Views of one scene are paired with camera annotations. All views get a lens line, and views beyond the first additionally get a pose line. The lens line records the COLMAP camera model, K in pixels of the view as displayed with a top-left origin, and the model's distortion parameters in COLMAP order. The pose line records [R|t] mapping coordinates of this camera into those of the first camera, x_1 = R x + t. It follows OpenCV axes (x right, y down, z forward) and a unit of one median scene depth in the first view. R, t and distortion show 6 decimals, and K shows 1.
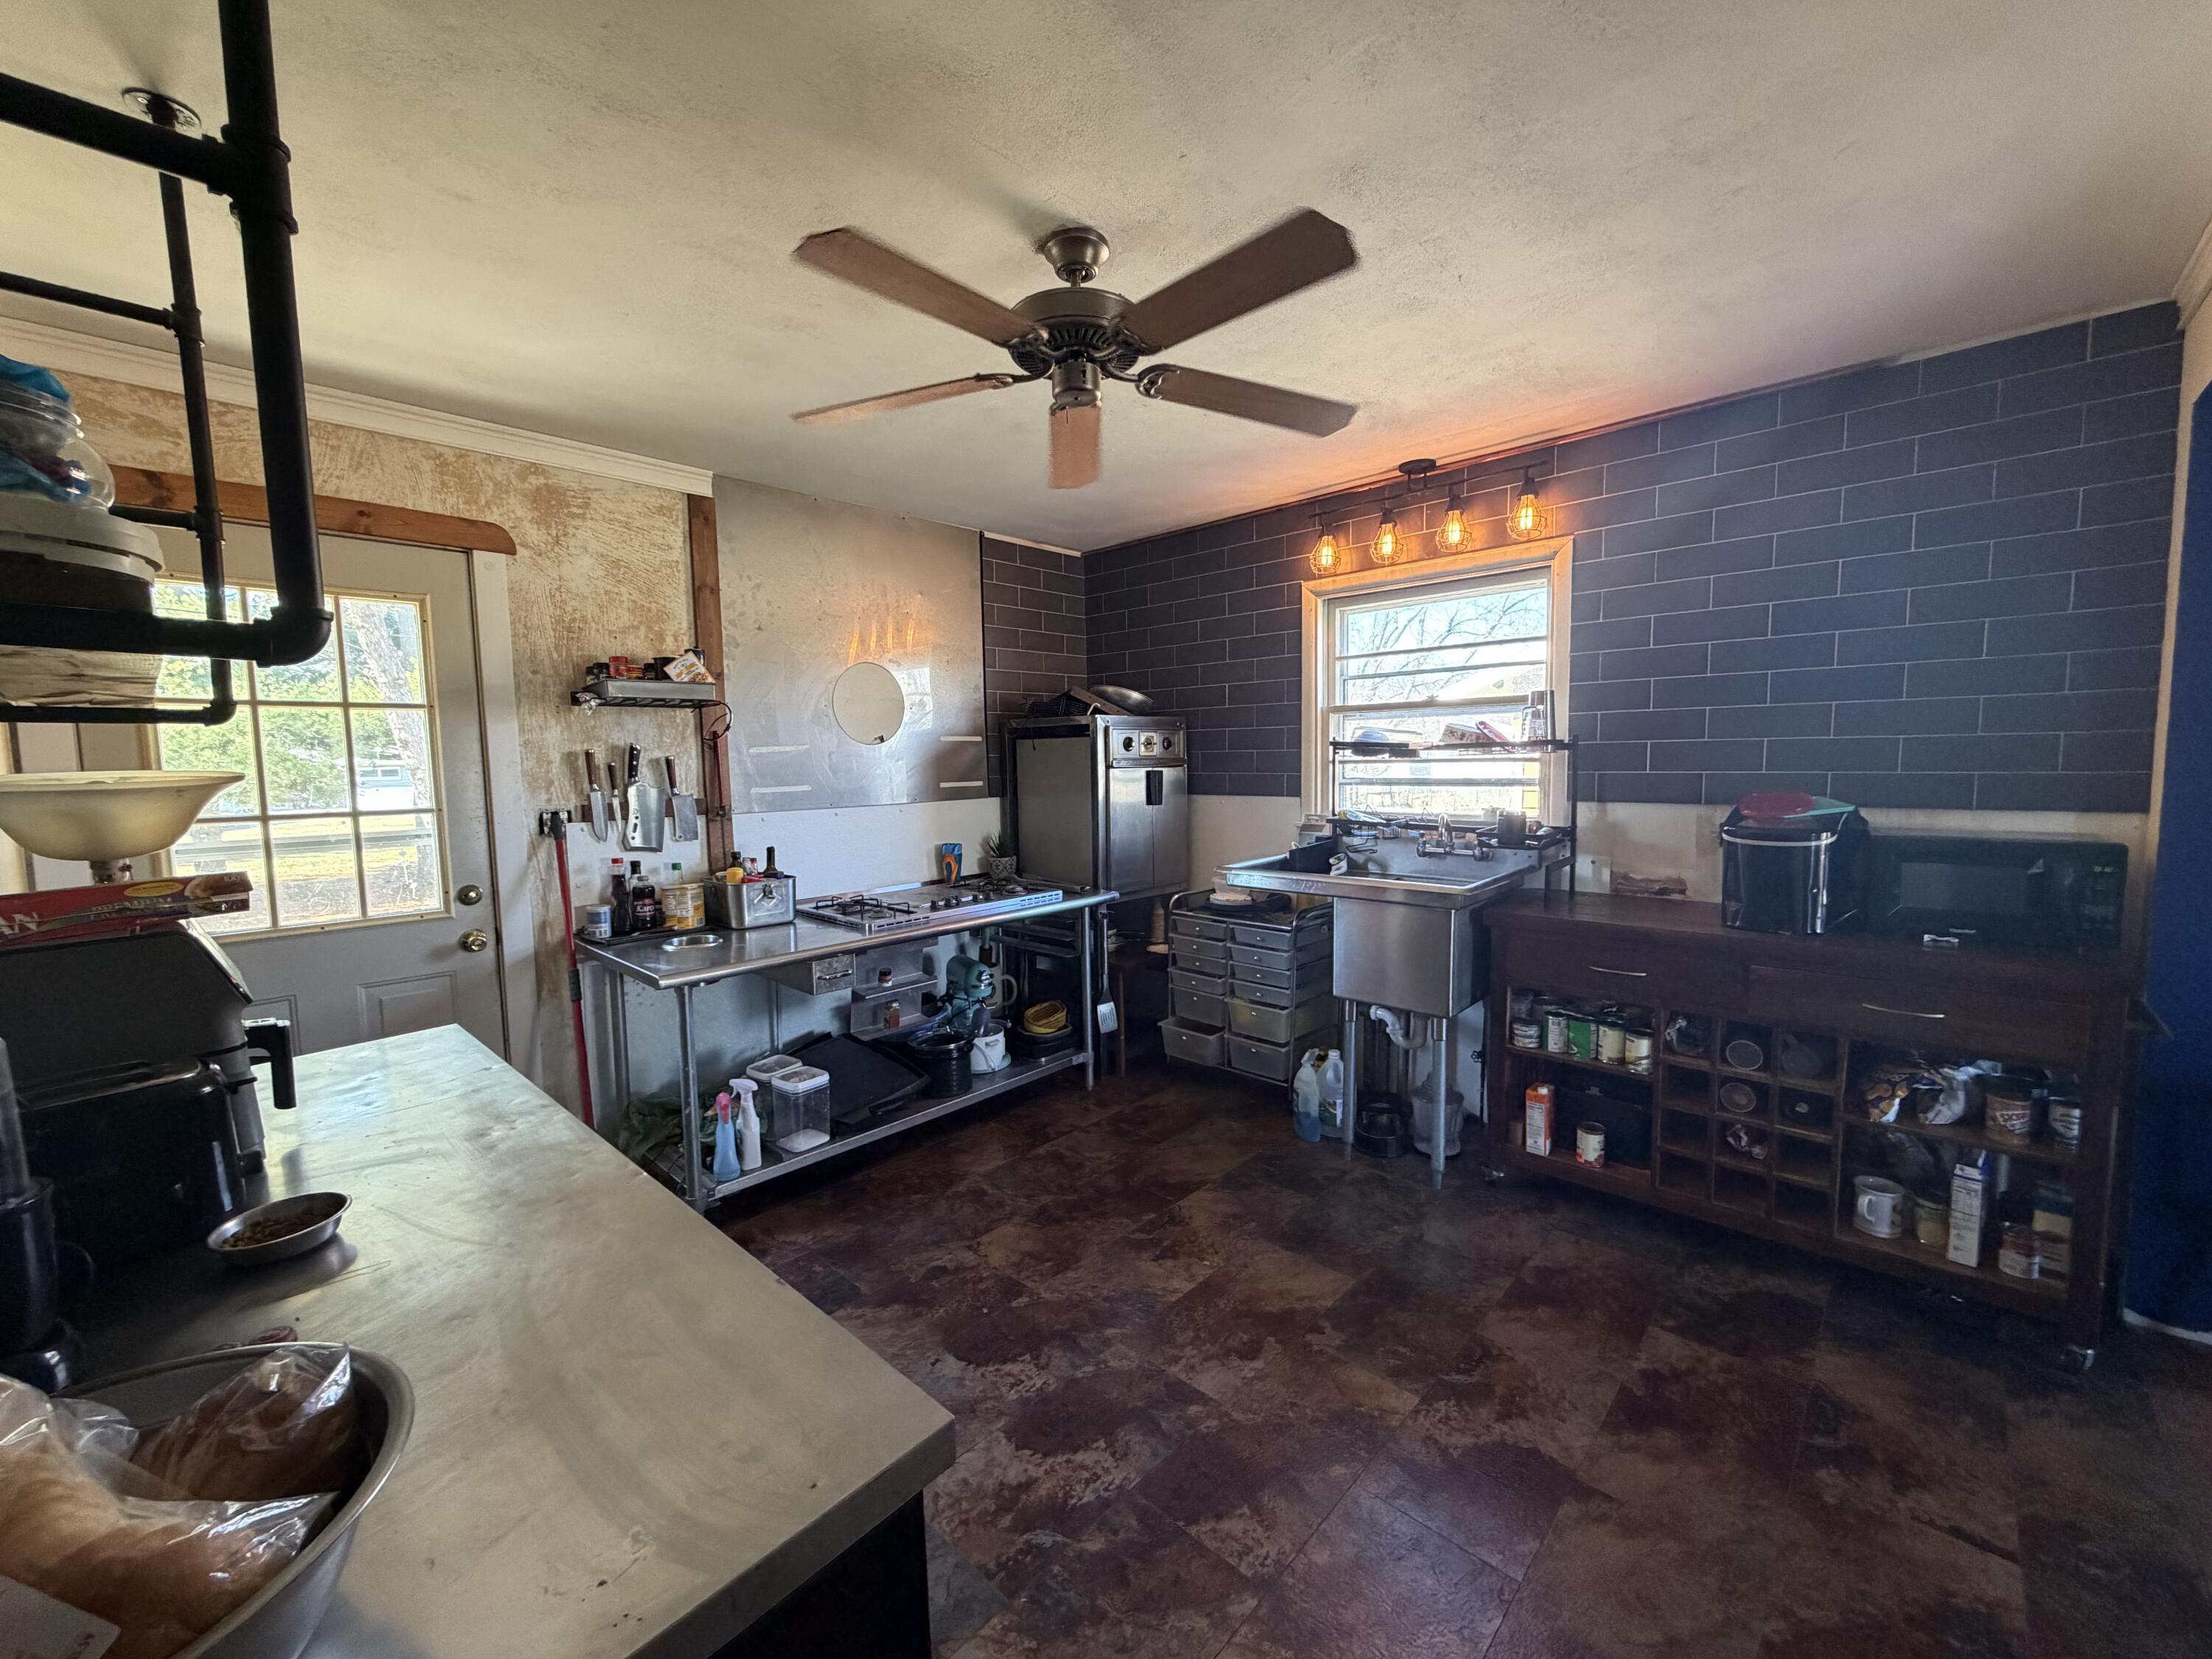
lens RADIAL K [[878.0, 0, 1095.5], [0, 878.0, 829.5], [0, 0, 1]] dist [-0.000397, 0.000125]
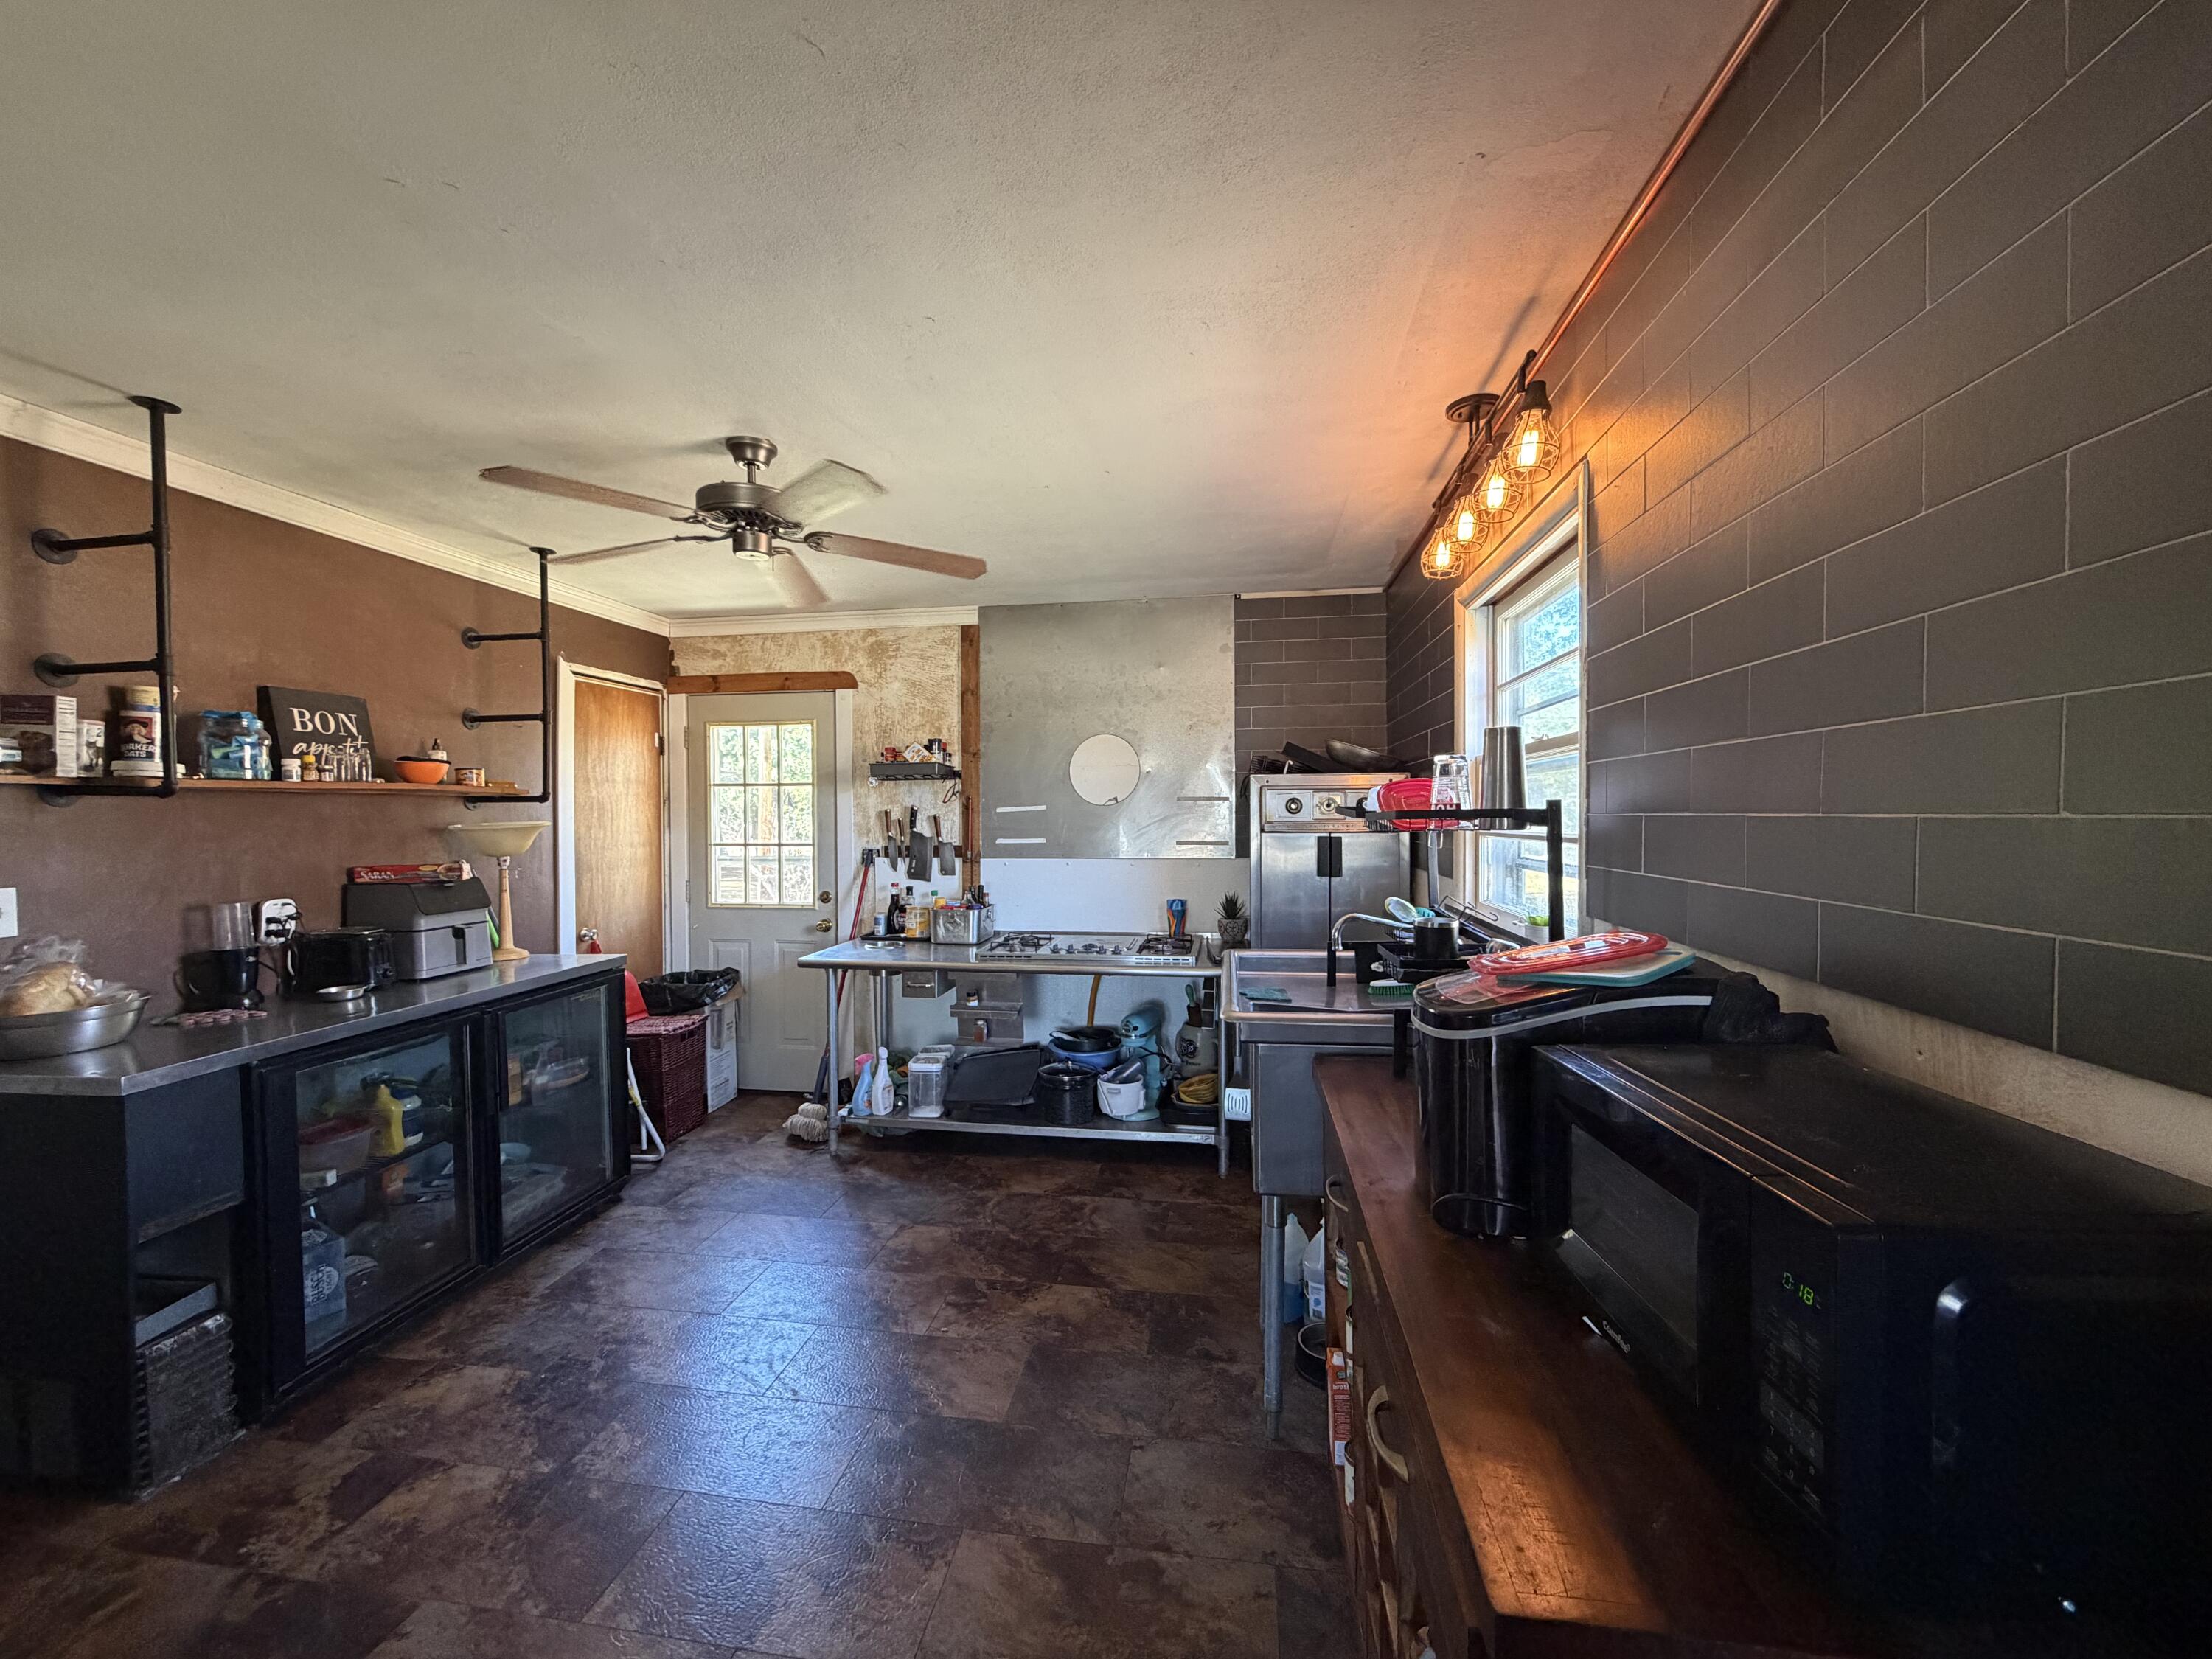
lens RADIAL K [[878.0, 0, 1095.5], [0, 878.0, 829.5], [0, 0, 1]] dist [-0.000397, 0.000125]
pose [[0.571340, 0.034248, -0.819999, 0.860994], [-0.071164, 0.997433, -0.007926, -0.069888], [0.817623, 0.062883, 0.572310, 0.428394]]
